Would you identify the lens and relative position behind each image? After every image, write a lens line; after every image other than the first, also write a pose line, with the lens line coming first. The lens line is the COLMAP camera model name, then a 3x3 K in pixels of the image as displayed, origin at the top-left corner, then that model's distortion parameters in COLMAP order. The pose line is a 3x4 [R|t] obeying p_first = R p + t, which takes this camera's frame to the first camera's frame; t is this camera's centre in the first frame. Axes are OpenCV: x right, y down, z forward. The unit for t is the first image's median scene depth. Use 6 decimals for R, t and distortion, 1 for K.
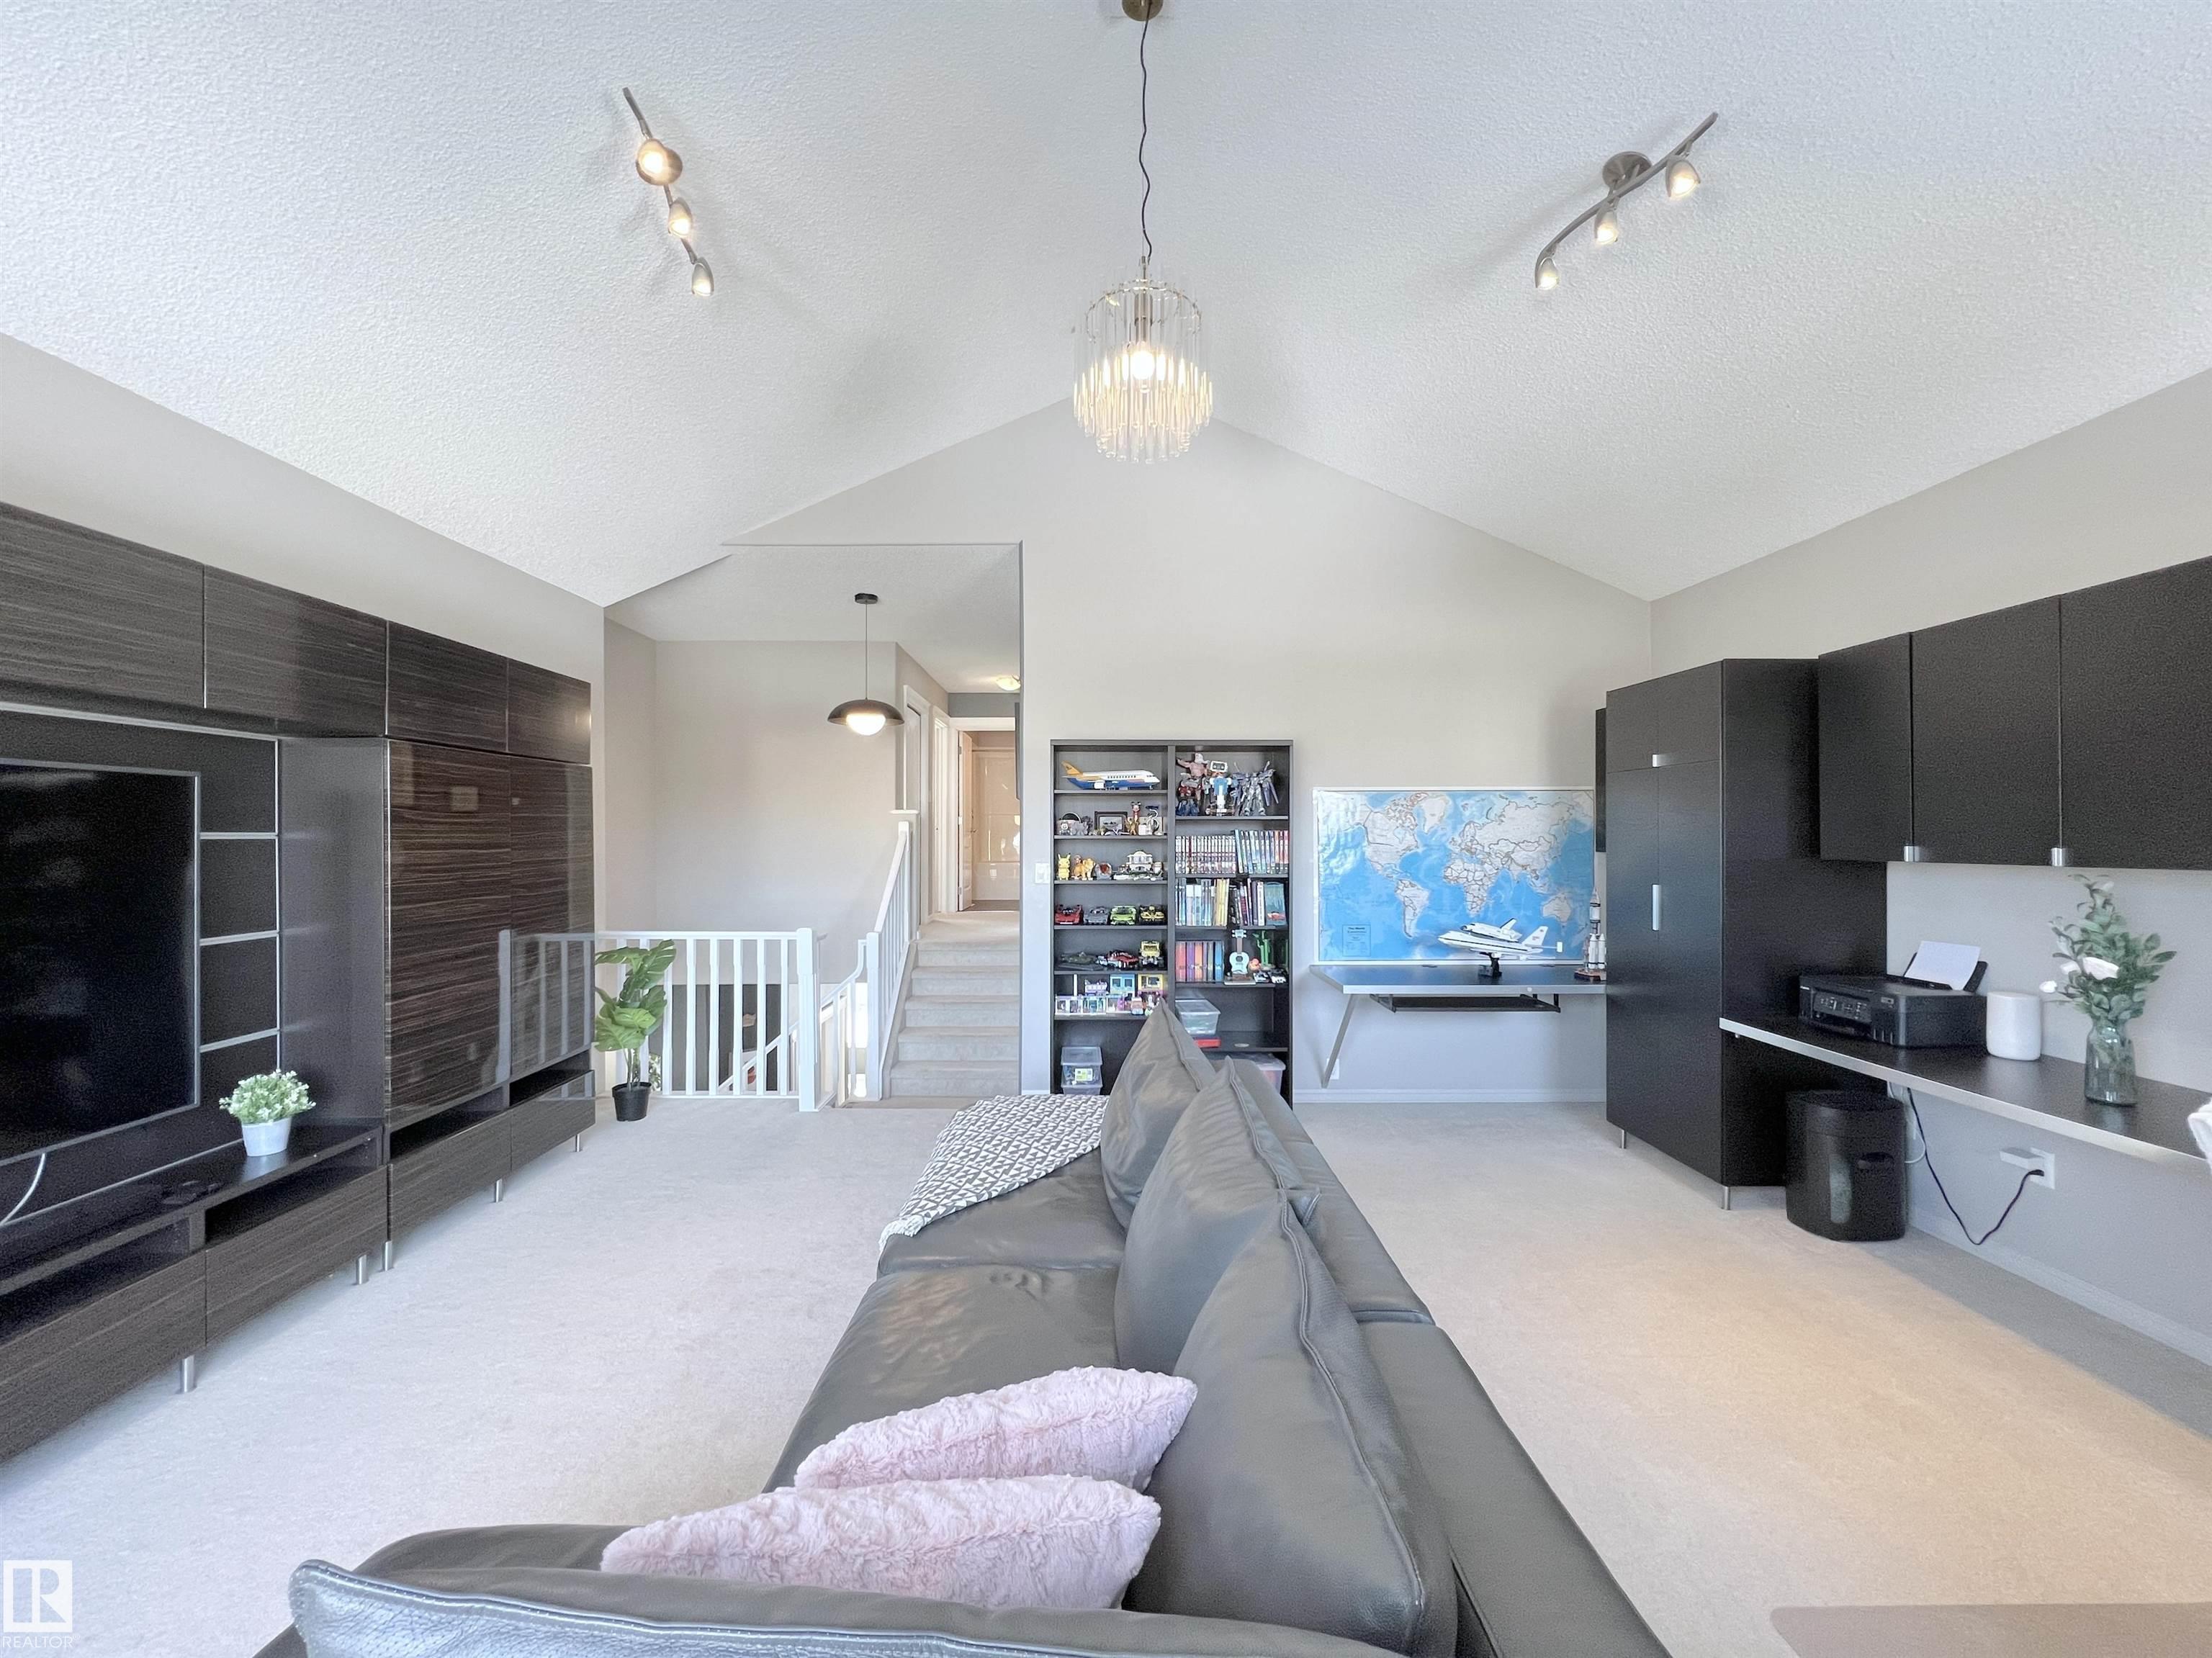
lens RADIAL K [[894.5, 0, 1098.1], [0, 894.5, 810.1], [0, 0, 1]] dist [-0.001979, 0.000028]
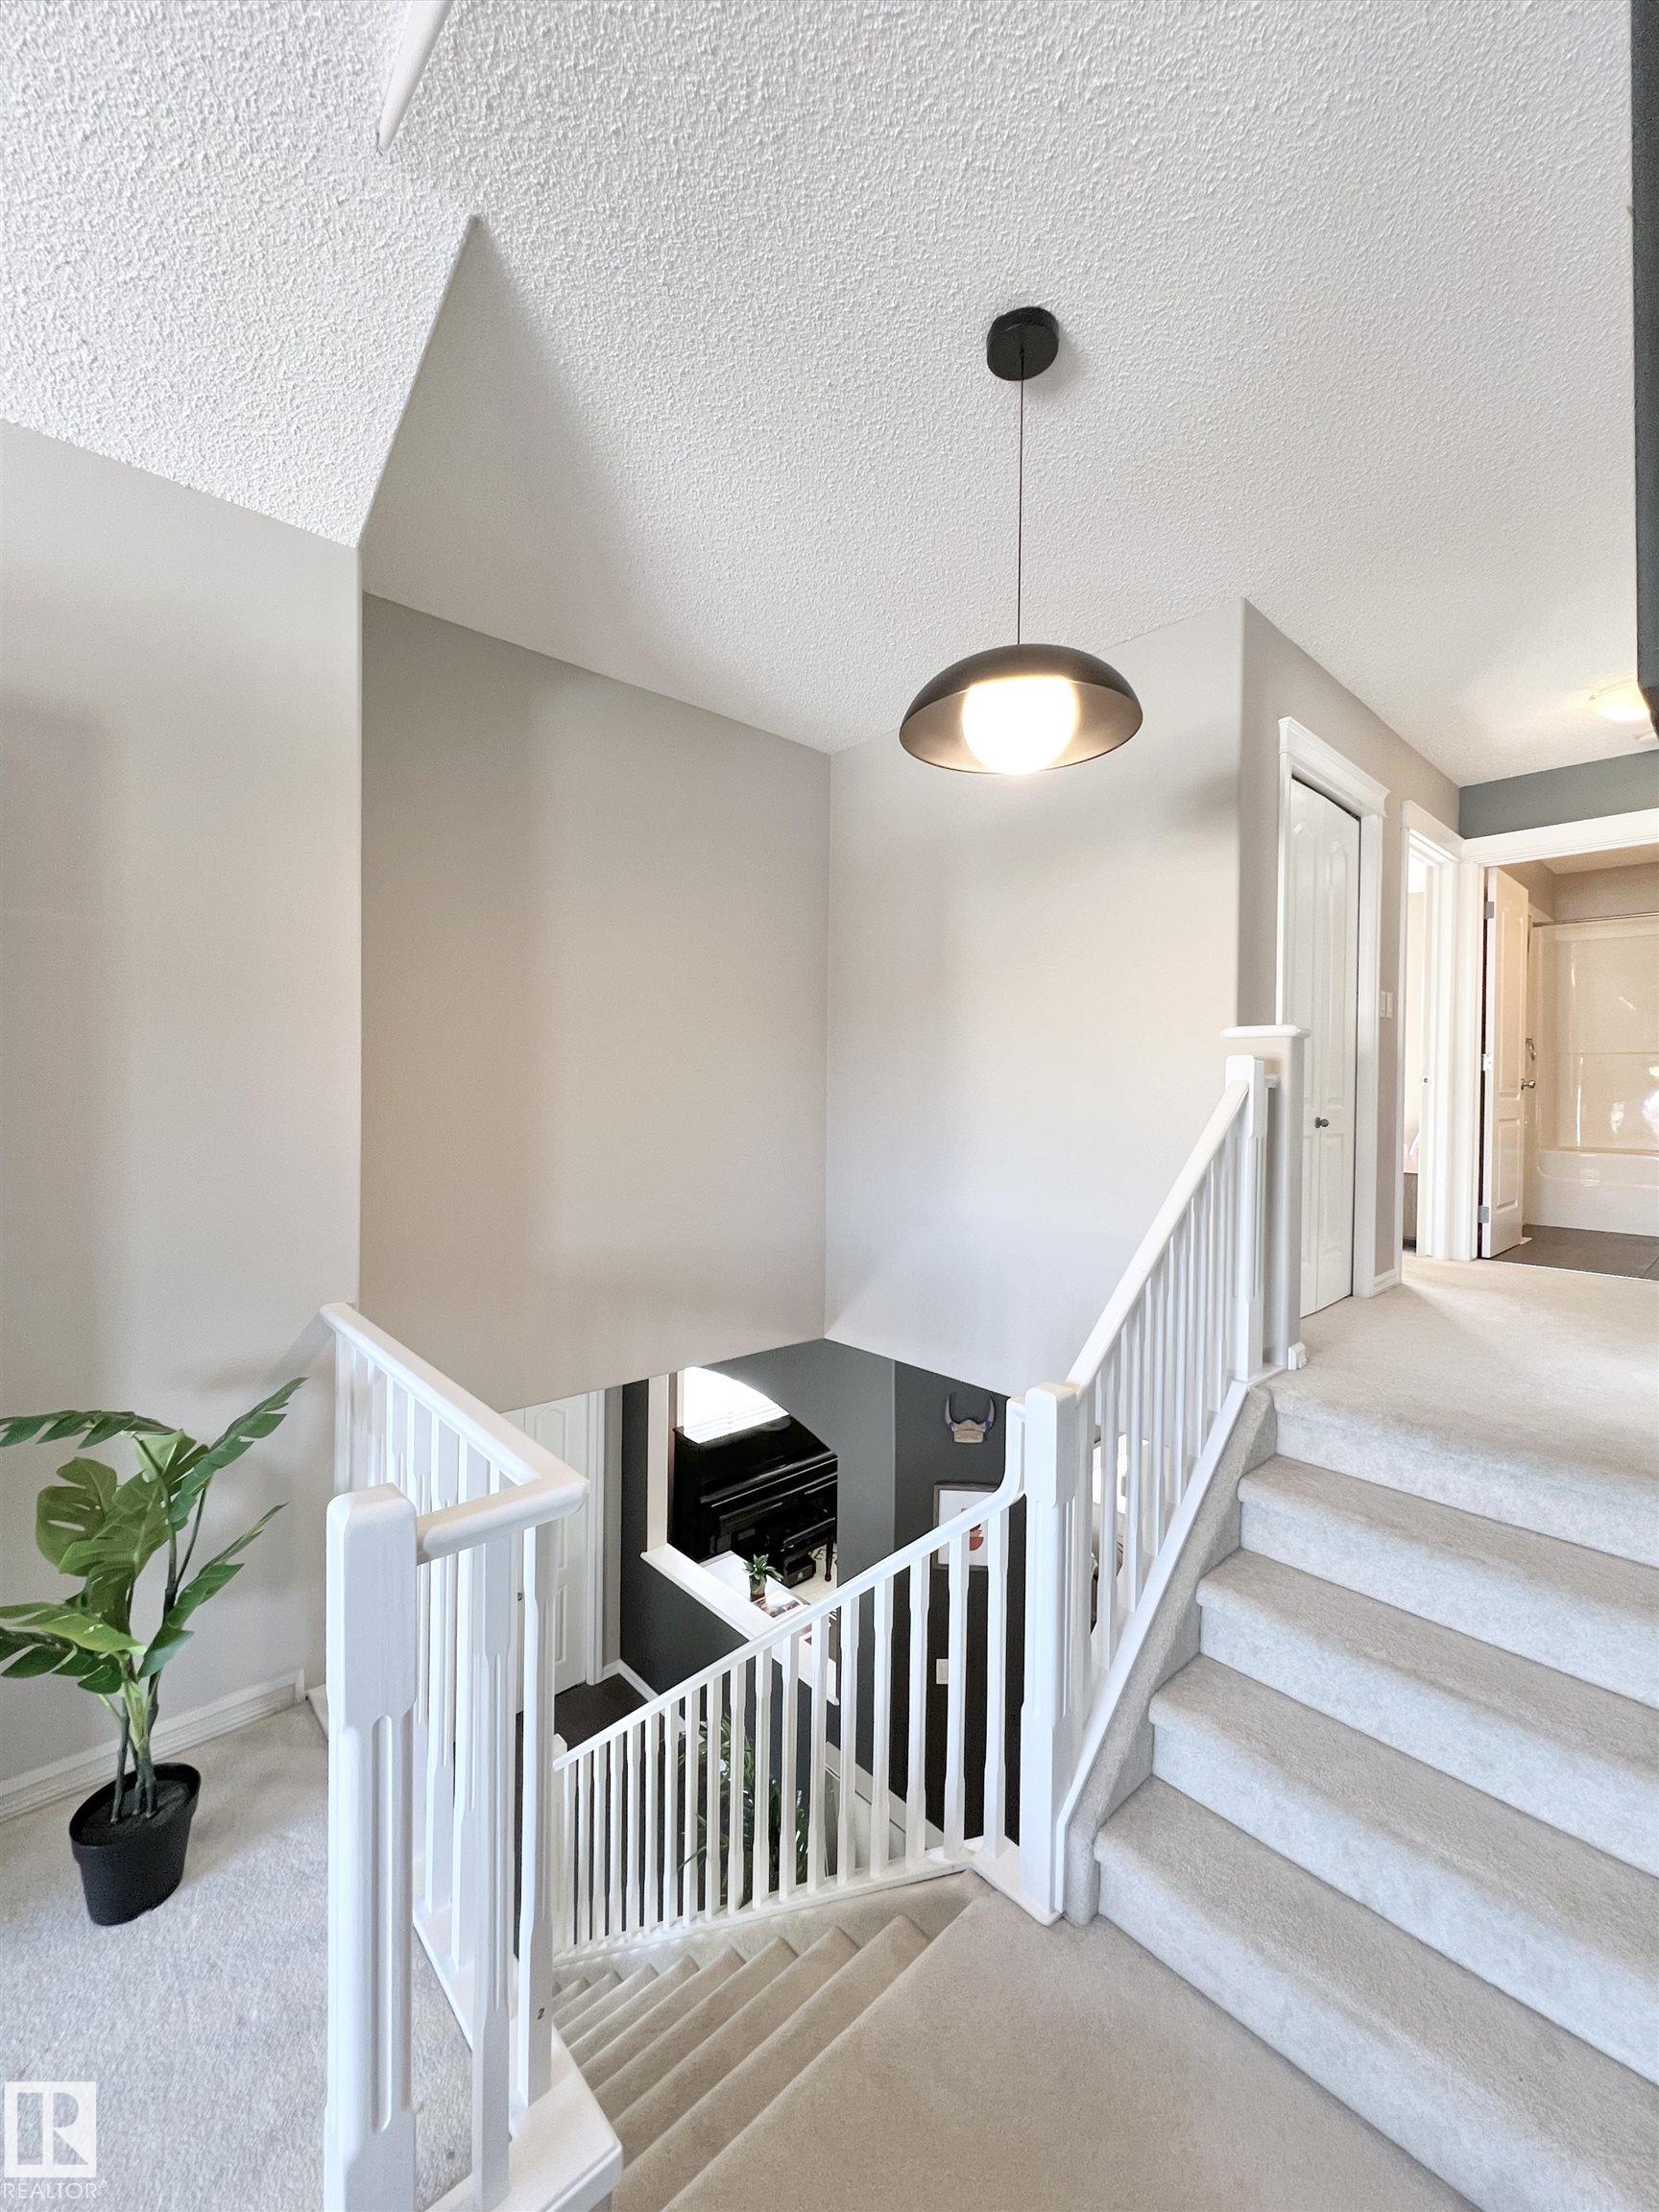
lens RADIAL K [[894.6, 0, 829.5], [0, 894.6, 1106.0], [0, 0, 1]] dist [-0.001979, 0.000028]
pose [[0.670975, 0.015432, -0.741320, -0.051851], [0.015939, 0.999252, 0.035229, 0.016564], [0.741309, -0.035454, 0.670227, 0.564422]]
